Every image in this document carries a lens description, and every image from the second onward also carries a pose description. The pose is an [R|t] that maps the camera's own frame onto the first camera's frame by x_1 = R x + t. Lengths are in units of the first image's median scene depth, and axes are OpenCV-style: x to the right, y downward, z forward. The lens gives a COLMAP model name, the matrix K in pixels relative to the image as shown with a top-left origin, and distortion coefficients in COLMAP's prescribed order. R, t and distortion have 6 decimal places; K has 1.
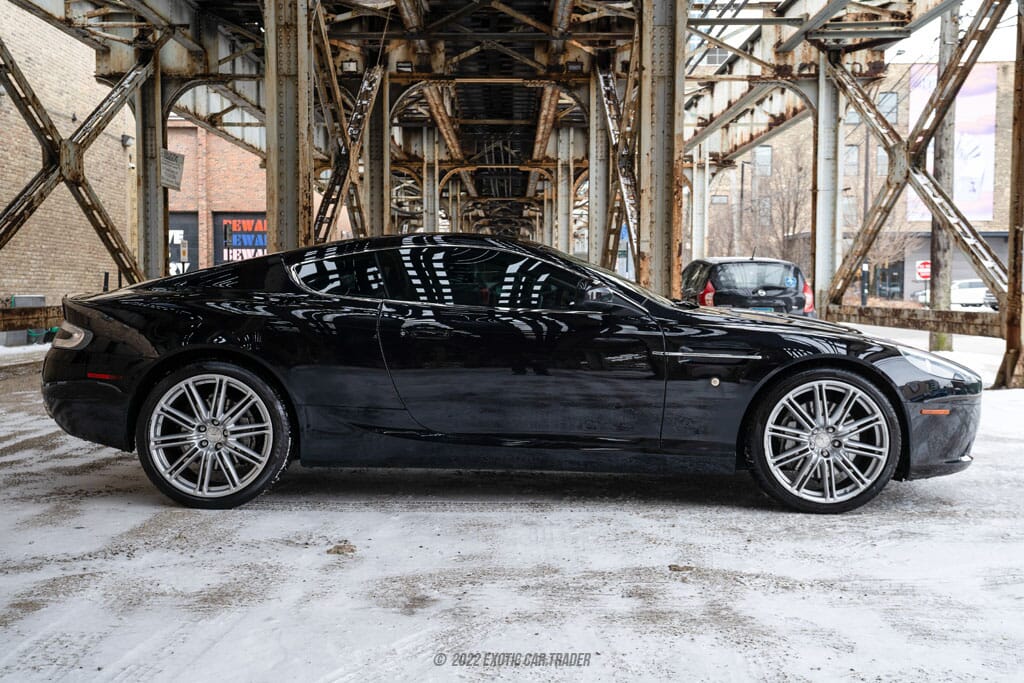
lens RADIAL K [[1213.9, 0, 544.7], [0, 1213.9, 336.0], [0, 0, 1]] dist [0.077128, 0.000000]
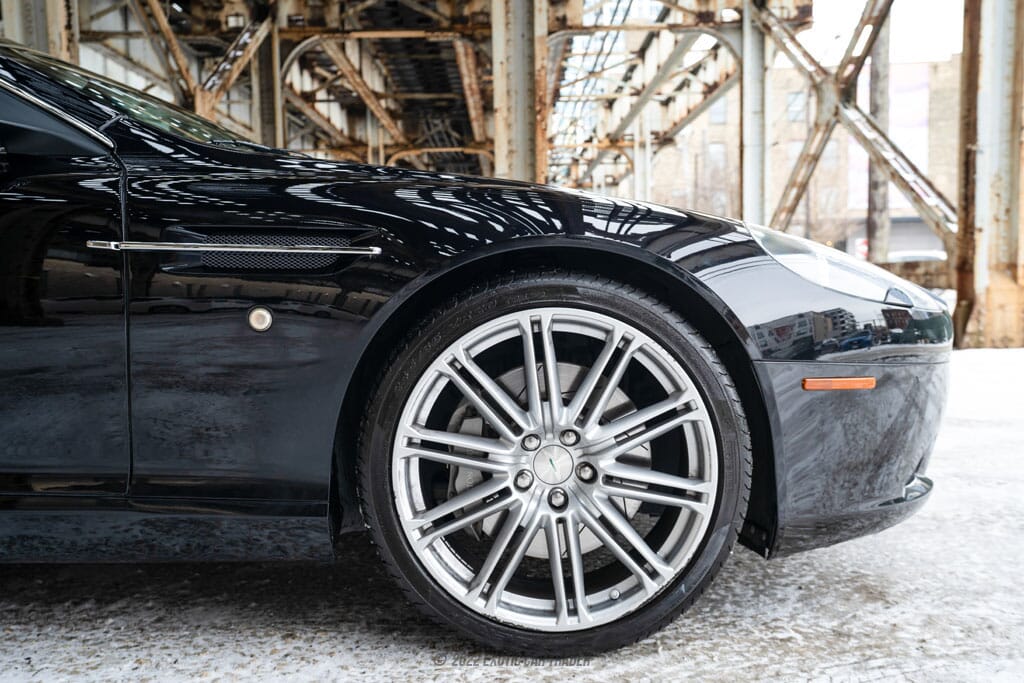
lens RADIAL K [[1213.9, 0, 507.1], [0, 1213.9, 345.9], [0, 0, 1]] dist [0.077128, 0.000000]
pose [[0.999582, -0.023539, 0.016781, 0.190095], [0.023101, 0.999399, 0.025848, 0.034417], [-0.017380, -0.025449, 0.999525, 0.563808]]
